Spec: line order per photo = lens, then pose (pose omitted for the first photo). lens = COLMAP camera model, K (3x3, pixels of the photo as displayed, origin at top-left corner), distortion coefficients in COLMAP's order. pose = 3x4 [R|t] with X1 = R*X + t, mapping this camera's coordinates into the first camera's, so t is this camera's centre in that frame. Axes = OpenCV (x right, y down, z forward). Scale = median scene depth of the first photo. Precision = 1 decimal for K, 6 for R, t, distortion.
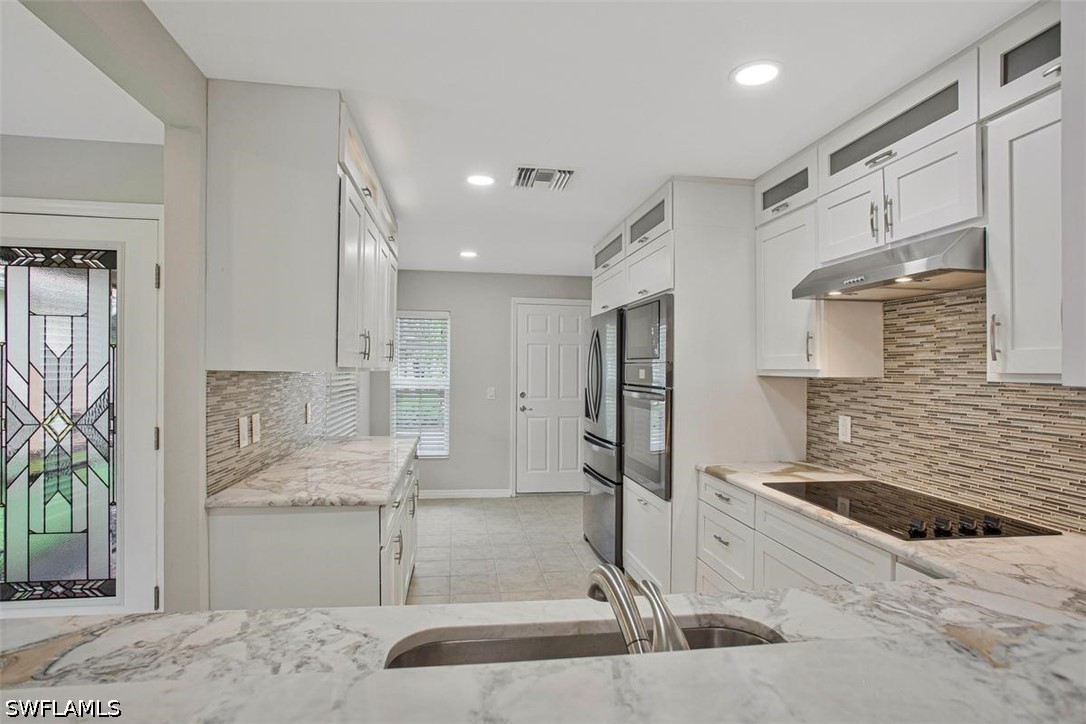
lens RADIAL K [[553.5, 0, 550.4], [0, 553.5, 364.1], [0, 0, 1]] dist [-0.049284, 0.003244]
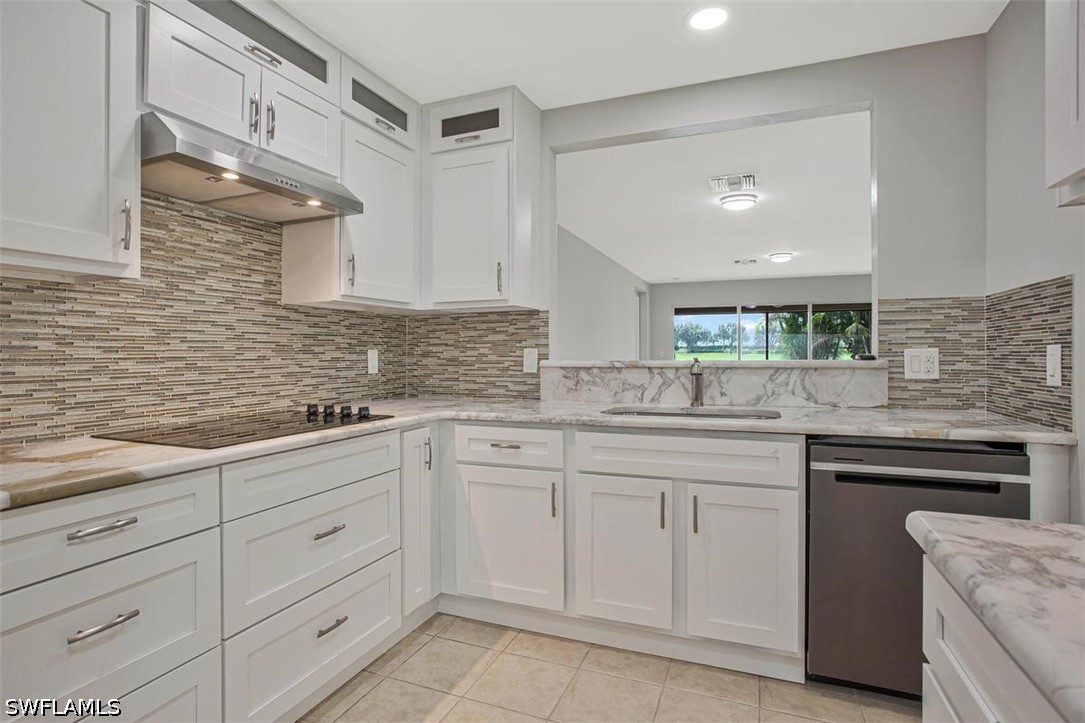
lens RADIAL K [[553.0, 0, 537.7], [0, 553.0, 351.9], [0, 0, 1]] dist [-0.049284, 0.003244]
pose [[-0.858945, -0.004372, 0.512050, -0.230226], [-0.003693, 0.999990, 0.002344, 0.108059], [-0.512055, 0.000122, -0.858953, 1.311576]]
